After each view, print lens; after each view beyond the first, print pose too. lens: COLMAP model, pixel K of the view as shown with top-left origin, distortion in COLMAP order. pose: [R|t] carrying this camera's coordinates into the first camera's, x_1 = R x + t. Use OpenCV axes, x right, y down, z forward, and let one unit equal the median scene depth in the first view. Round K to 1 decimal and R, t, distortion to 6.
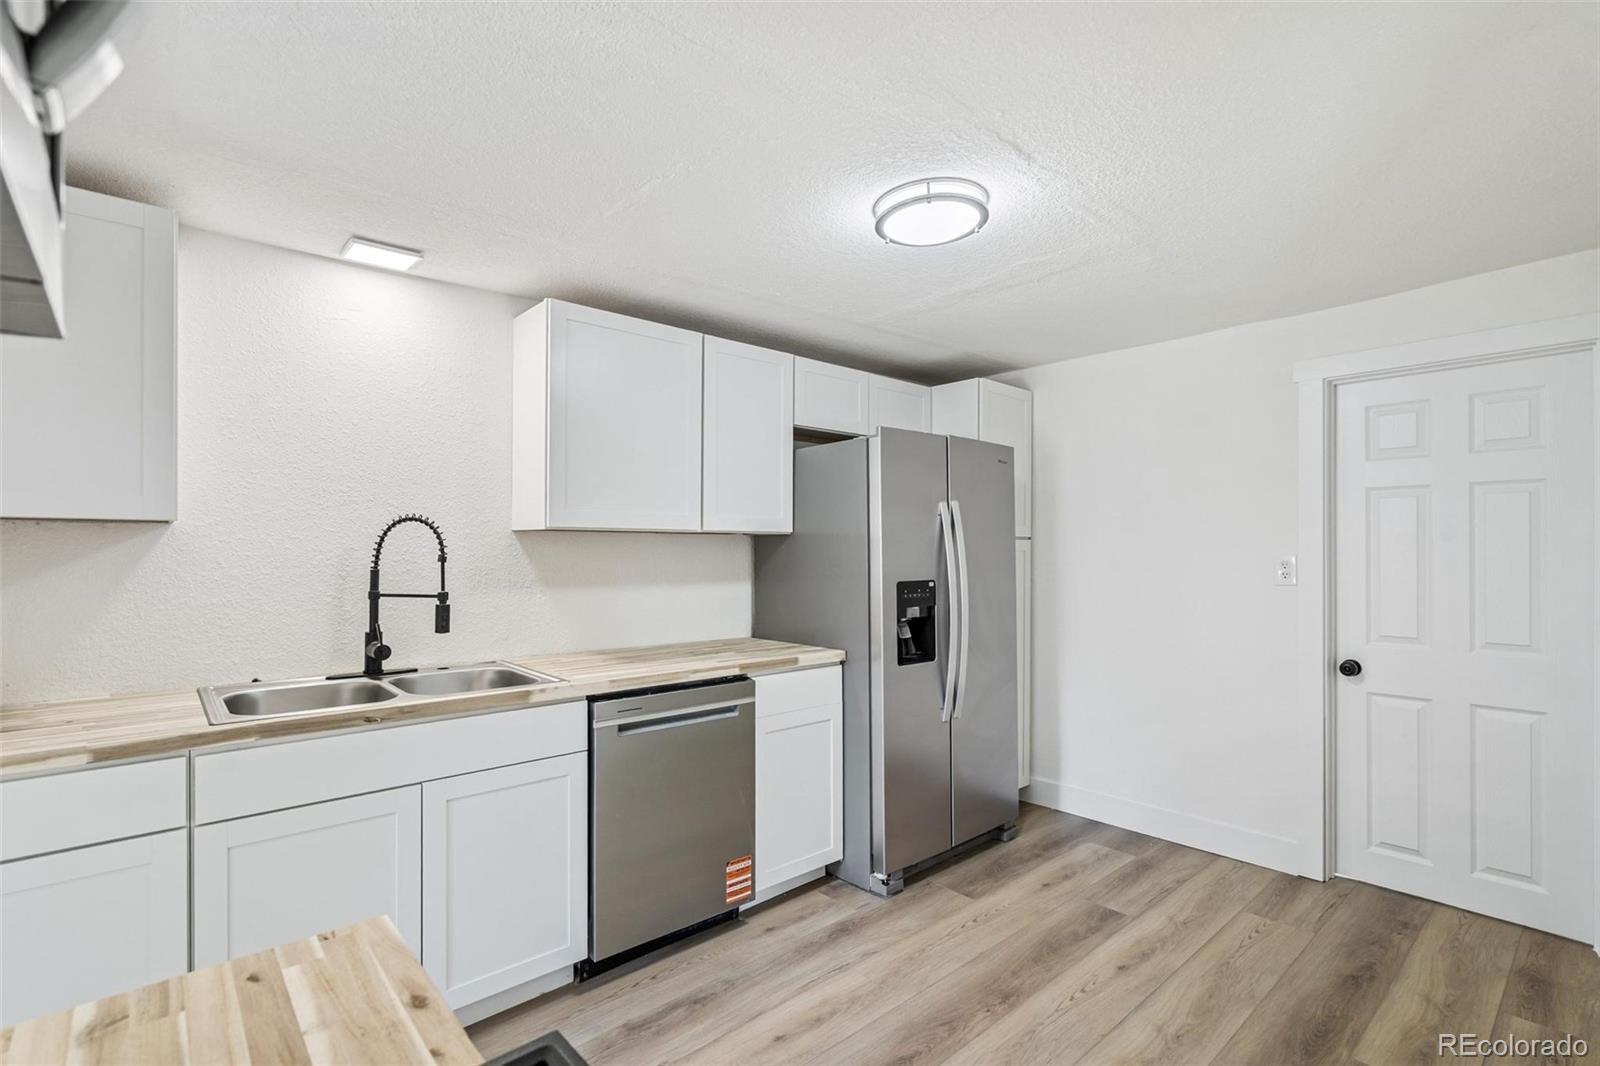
lens RADIAL K [[737.7, 0, 791.9], [0, 737.7, 546.0], [0, 0, 1]] dist [-0.003134, 0.000643]
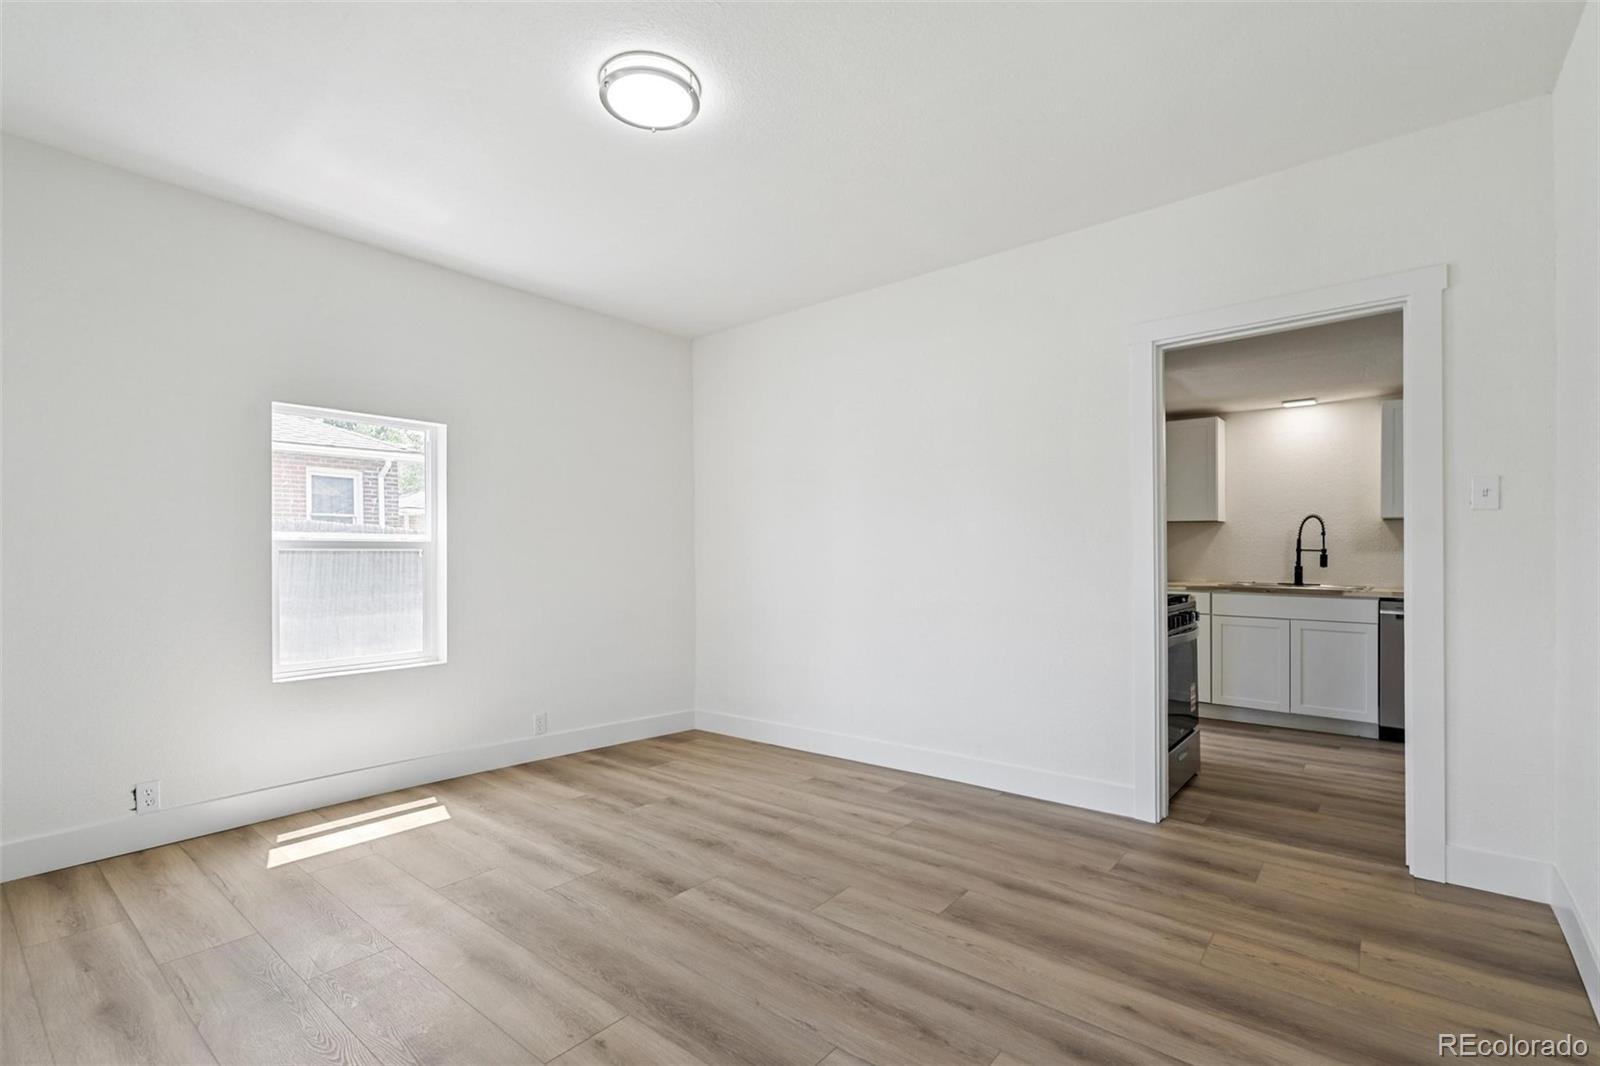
lens RADIAL K [[721.8, 0, 803.8], [0, 721.8, 547.3], [0, 0, 1]] dist [-0.010007, 0.000731]
pose [[0.167578, -0.002088, -0.985857, 1.279443], [-0.009538, 0.999948, -0.003739, 0.075388], [0.985813, 0.010030, 0.167550, -0.827628]]
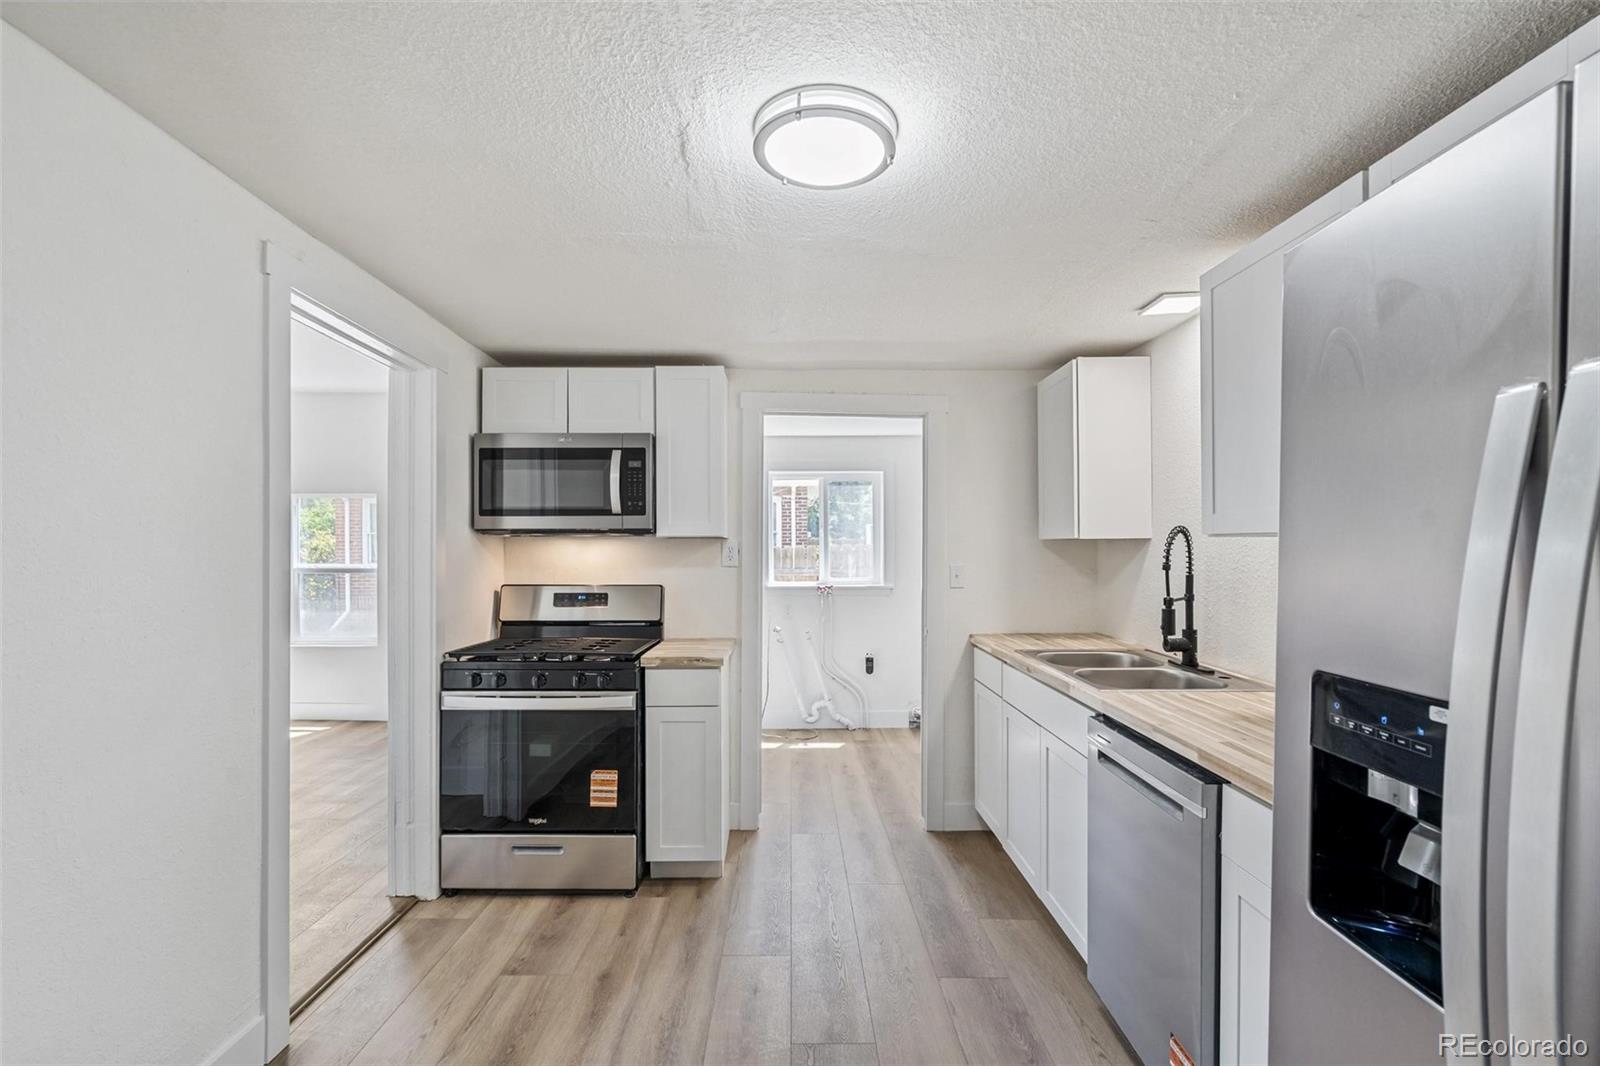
lens RADIAL K [[721.8, 0, 803.8], [0, 721.8, 547.3], [0, 0, 1]] dist [-0.010007, 0.000731]
pose [[-0.639382, 0.000183, -0.768889, 0.626668], [-0.002619, 0.999994, 0.002417, -0.009714], [0.768885, 0.003559, -0.639378, 1.165144]]
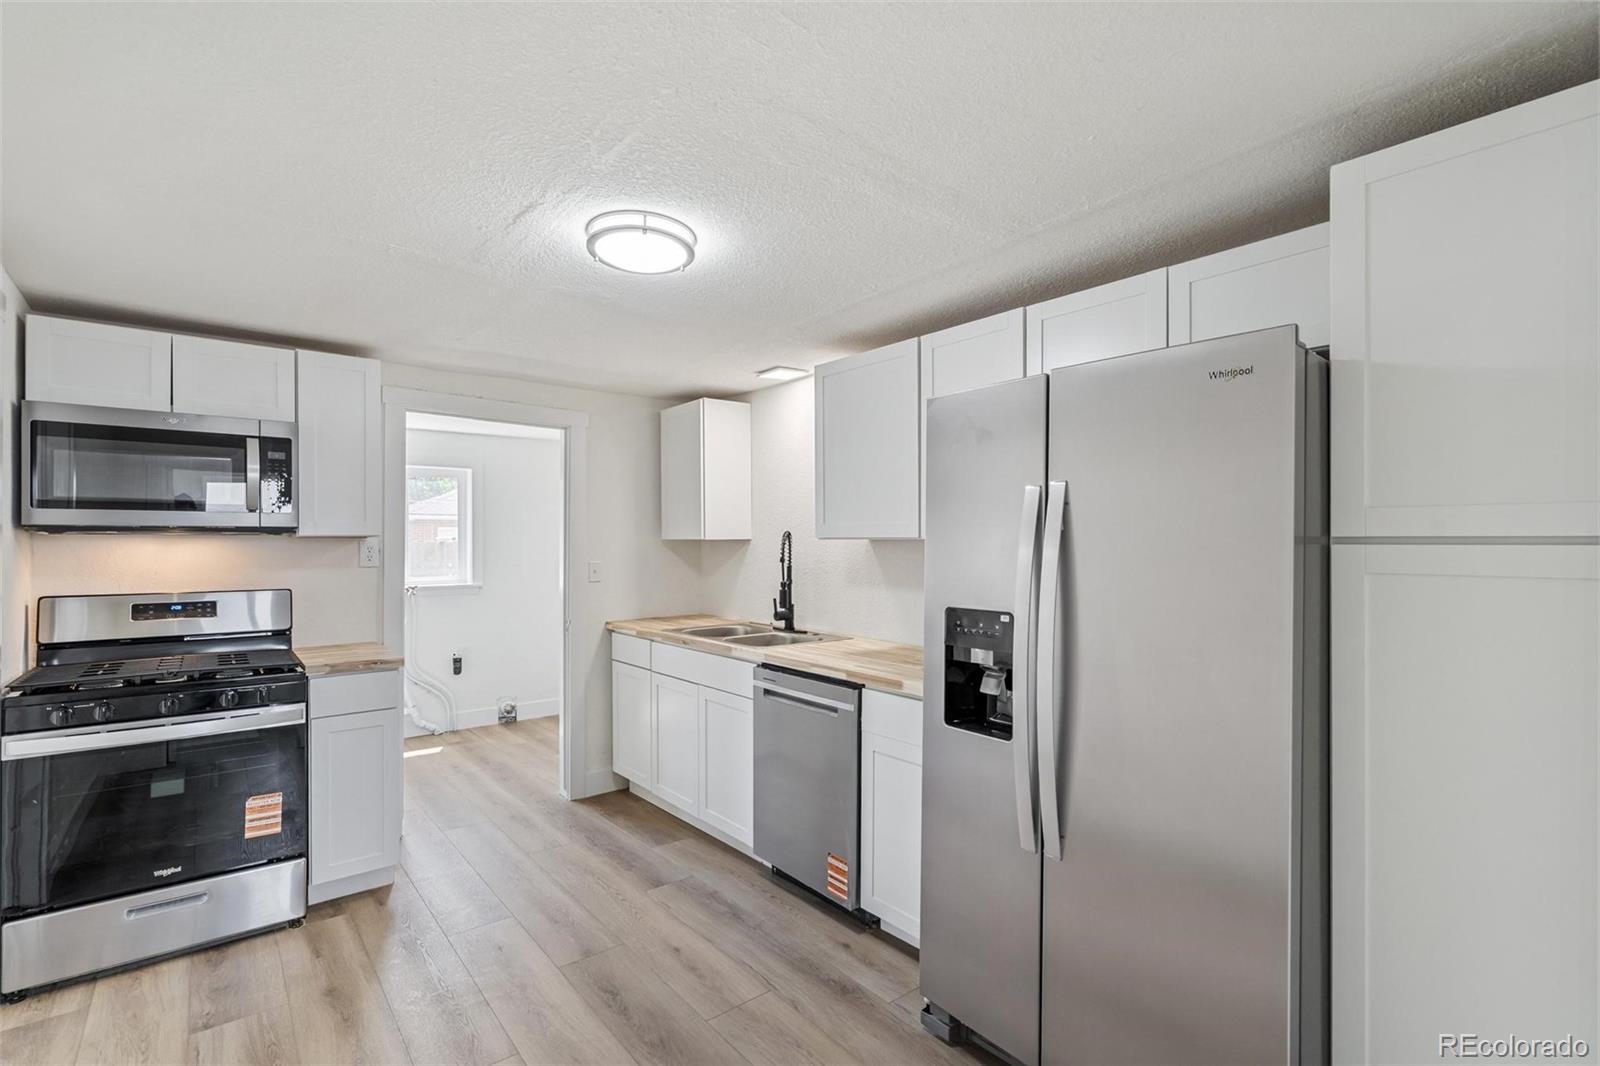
lens RADIAL K [[721.8, 0, 803.8], [0, 721.8, 547.3], [0, 0, 1]] dist [-0.010007, 0.000731]
pose [[-0.021703, 0.004915, -0.999752, 0.950390], [-0.001634, 0.999986, 0.004951, -0.013589], [0.999763, 0.001741, -0.021695, 0.991612]]
